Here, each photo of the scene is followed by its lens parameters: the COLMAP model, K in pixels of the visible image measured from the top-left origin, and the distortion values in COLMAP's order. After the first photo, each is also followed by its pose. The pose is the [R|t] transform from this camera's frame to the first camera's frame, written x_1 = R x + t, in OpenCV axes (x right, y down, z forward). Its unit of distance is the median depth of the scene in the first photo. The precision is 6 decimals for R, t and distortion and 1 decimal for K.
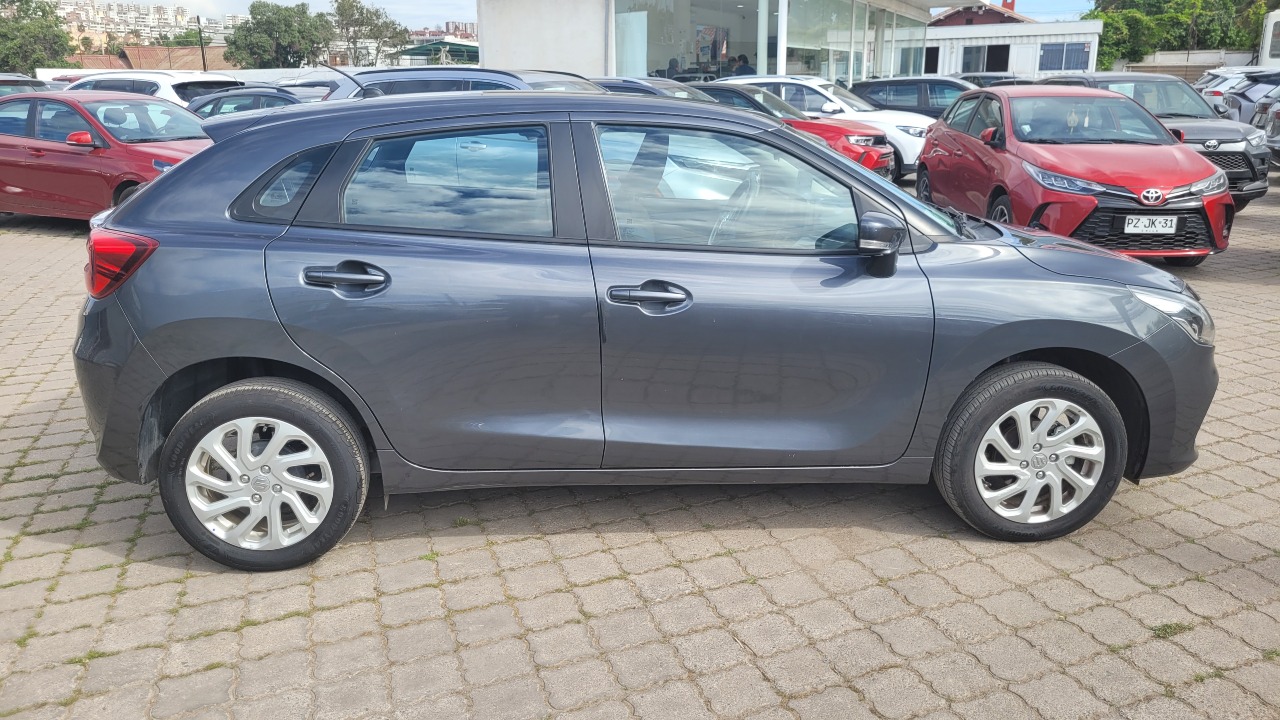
lens RADIAL K [[984.6, 0, 640.0], [0, 984.6, 360.0], [0, 0, 1]] dist [0.012137, -0.008361]
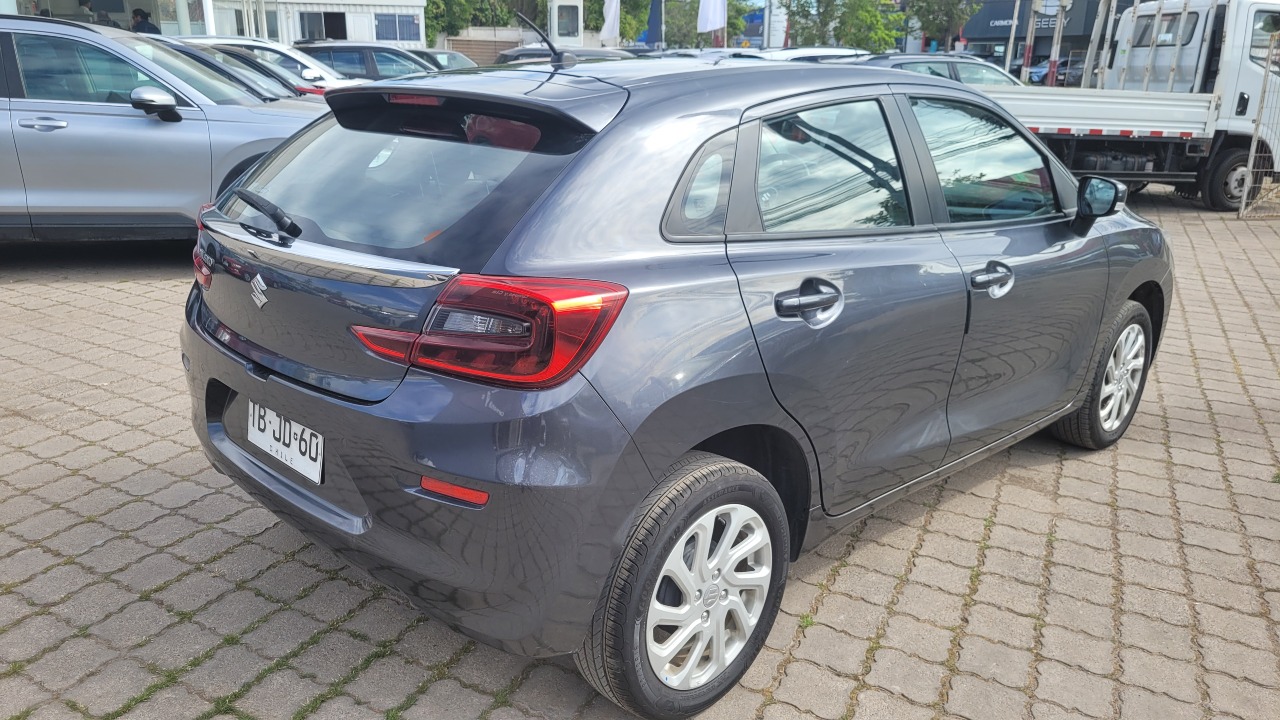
lens RADIAL K [[984.6, 0, 640.0], [0, 984.6, 360.0], [0, 0, 1]] dist [0.012137, -0.008361]
pose [[0.757562, -0.169492, 0.630375, -0.090388], [0.150162, 0.985053, 0.084397, -0.012317], [-0.635257, 0.030722, 0.771689, 0.049330]]
